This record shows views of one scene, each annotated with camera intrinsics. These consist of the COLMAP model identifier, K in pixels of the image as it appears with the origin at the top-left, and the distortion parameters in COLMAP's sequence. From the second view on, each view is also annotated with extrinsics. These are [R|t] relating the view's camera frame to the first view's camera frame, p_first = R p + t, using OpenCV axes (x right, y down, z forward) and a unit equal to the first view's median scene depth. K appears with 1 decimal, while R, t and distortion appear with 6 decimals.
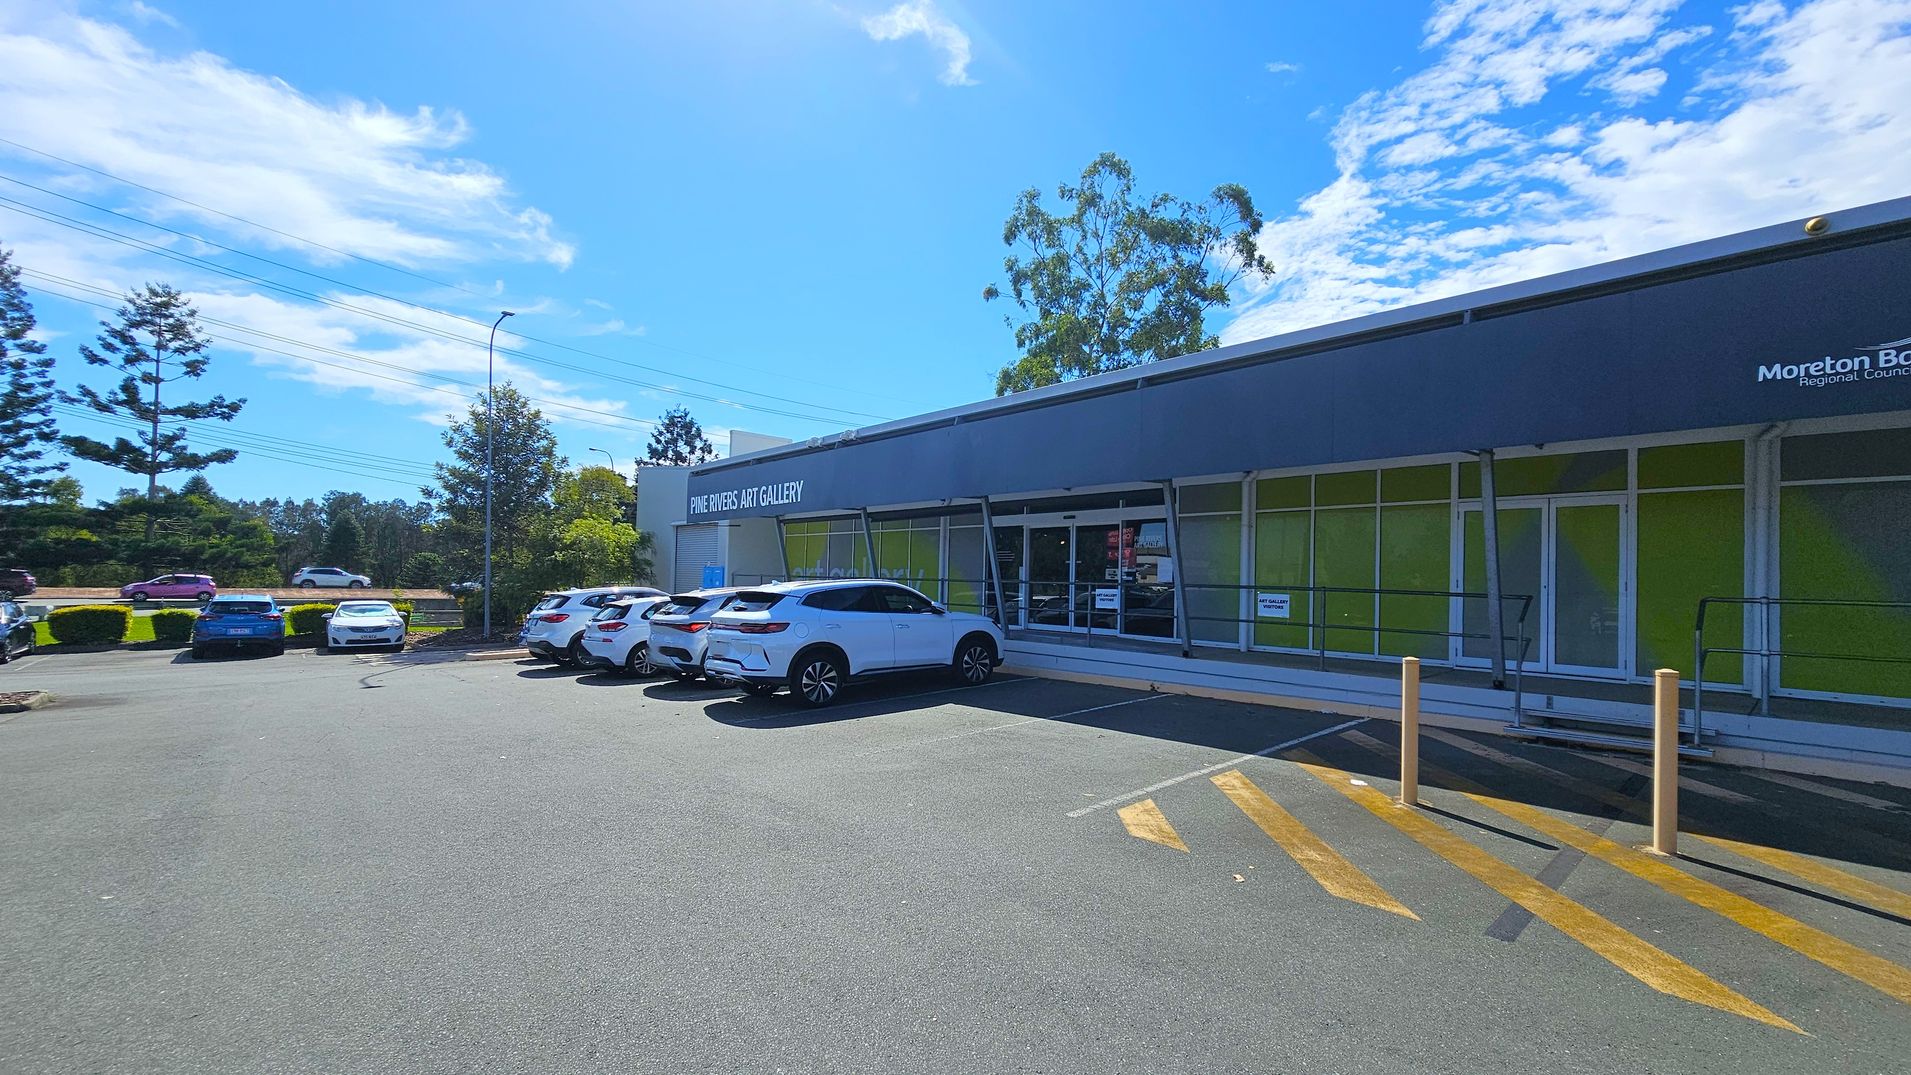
lens RADIAL K [[769.6, 0, 948.3], [0, 769.6, 573.7], [0, 0, 1]] dist [-0.026552, 0.000456]
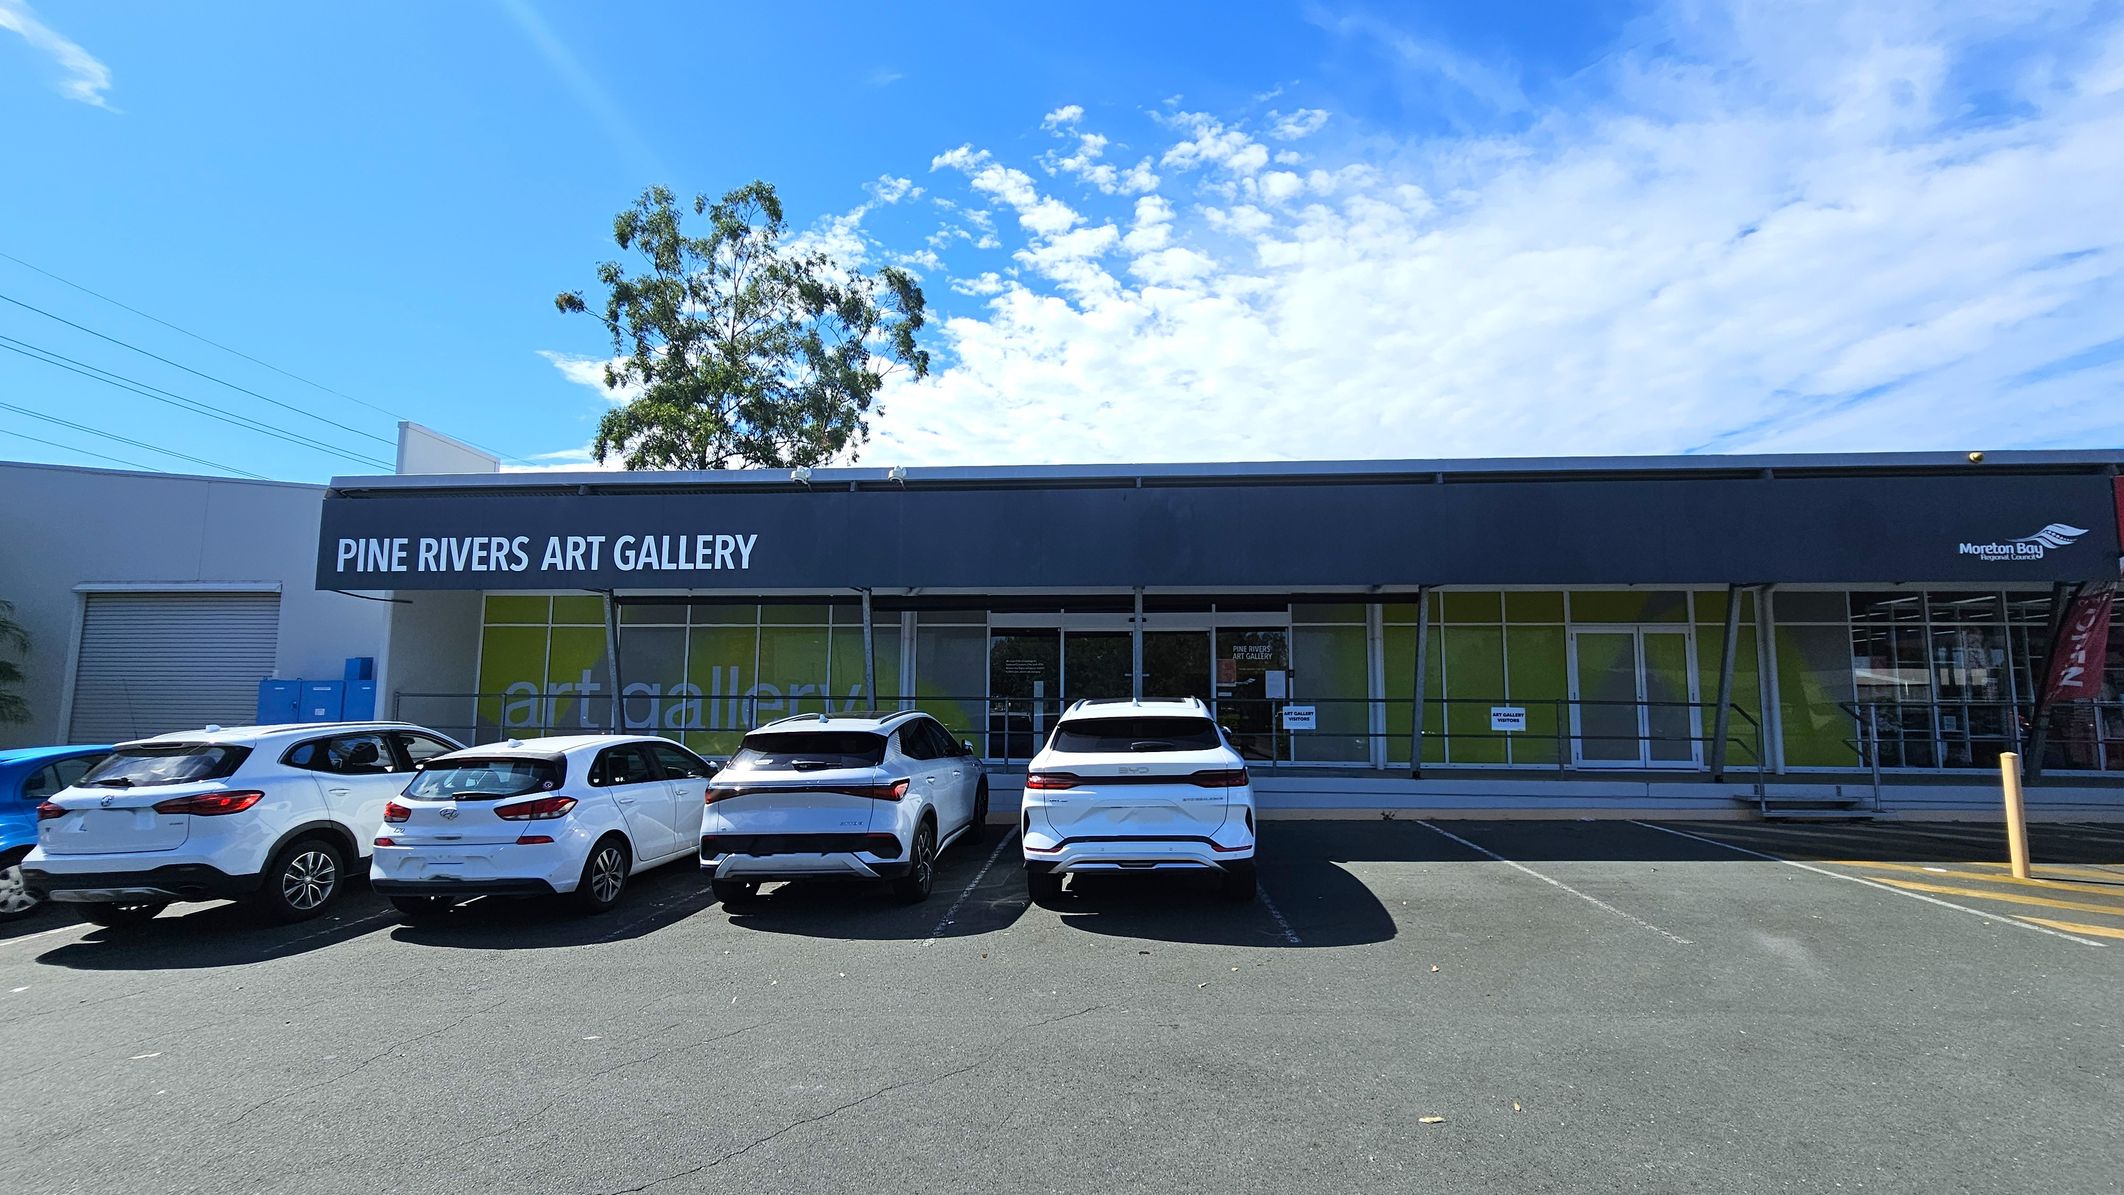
lens RADIAL K [[868.5, 0, 1060.6], [0, 868.5, 623.8], [0, 0, 1]] dist [-0.001084, -0.001087]
pose [[0.720490, 0.053075, 0.691431, -0.059438], [0.004838, 0.996658, -0.081546, 0.000551], [-0.693448, 0.062099, 0.717825, 0.043336]]
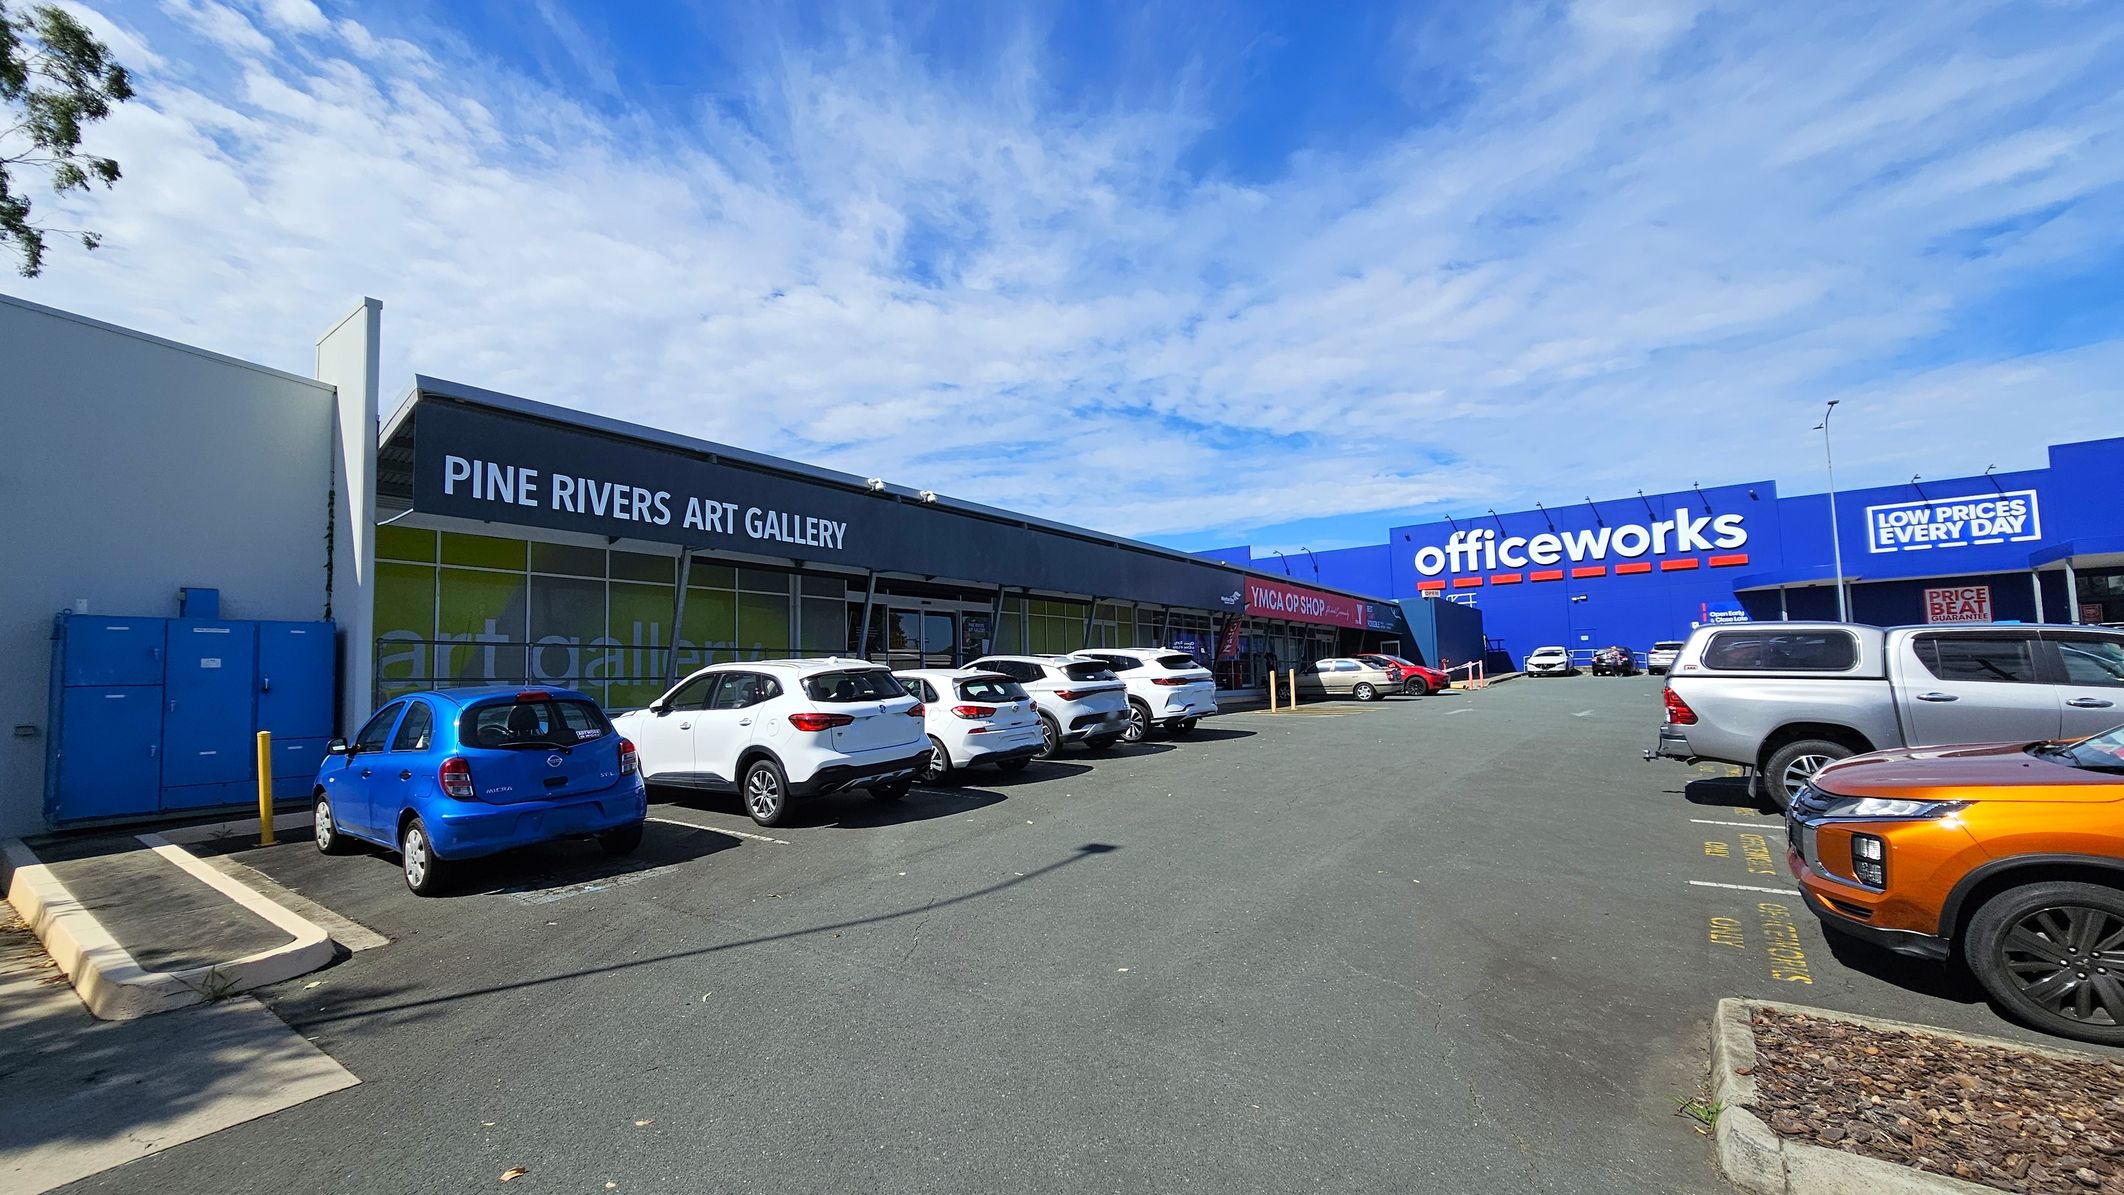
lens RADIAL K [[868.5, 0, 1060.6], [0, 868.5, 623.8], [0, 0, 1]] dist [-0.001084, -0.001087]
pose [[-0.209400, 0.052358, 0.976427, -0.135358], [0.010959, 0.998628, -0.051198, 0.003582], [-0.977769, -0.000020, -0.209686, 0.119363]]
